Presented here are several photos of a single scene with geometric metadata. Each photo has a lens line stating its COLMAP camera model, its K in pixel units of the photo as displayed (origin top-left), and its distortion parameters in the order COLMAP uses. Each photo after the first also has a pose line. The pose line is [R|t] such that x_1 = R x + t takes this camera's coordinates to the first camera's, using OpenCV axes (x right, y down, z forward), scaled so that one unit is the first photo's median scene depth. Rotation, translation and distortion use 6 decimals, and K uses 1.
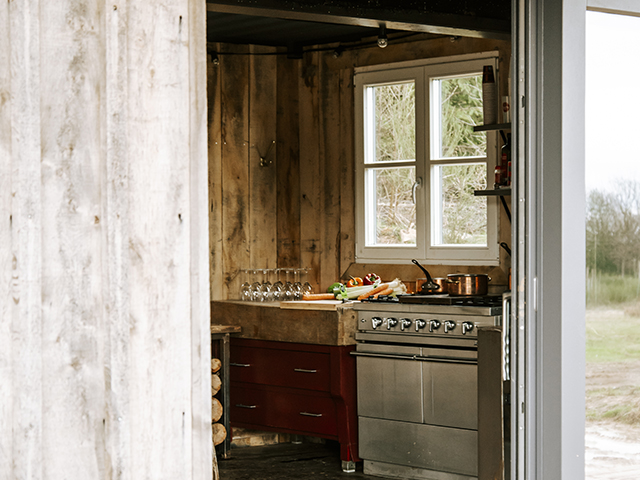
lens RADIAL K [[1684.9, 0, 320.0], [0, 1684.9, 240.0], [0, 0, 1]] dist [0.061098, -0.169754]
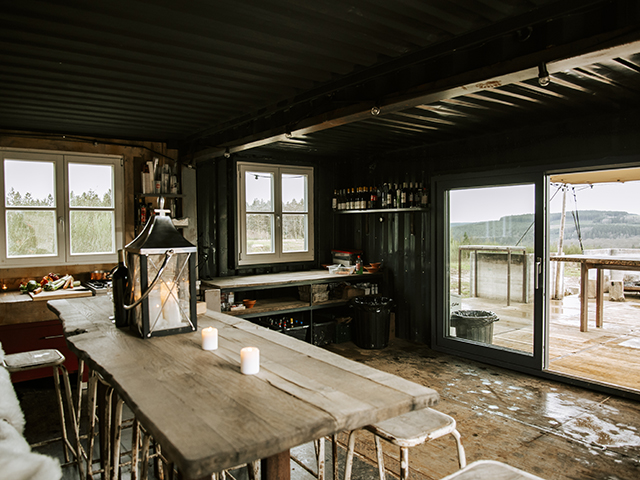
lens RADIAL K [[492.0, 0, 320.0], [0, 492.0, 240.0], [0, 0, 1]] dist [-0.036229, -0.000852]
pose [[0.047190, -0.012609, 0.998806, -0.423153], [0.024279, 0.999639, 0.011472, -0.011493], [-0.998591, 0.023709, 0.047479, 0.670836]]
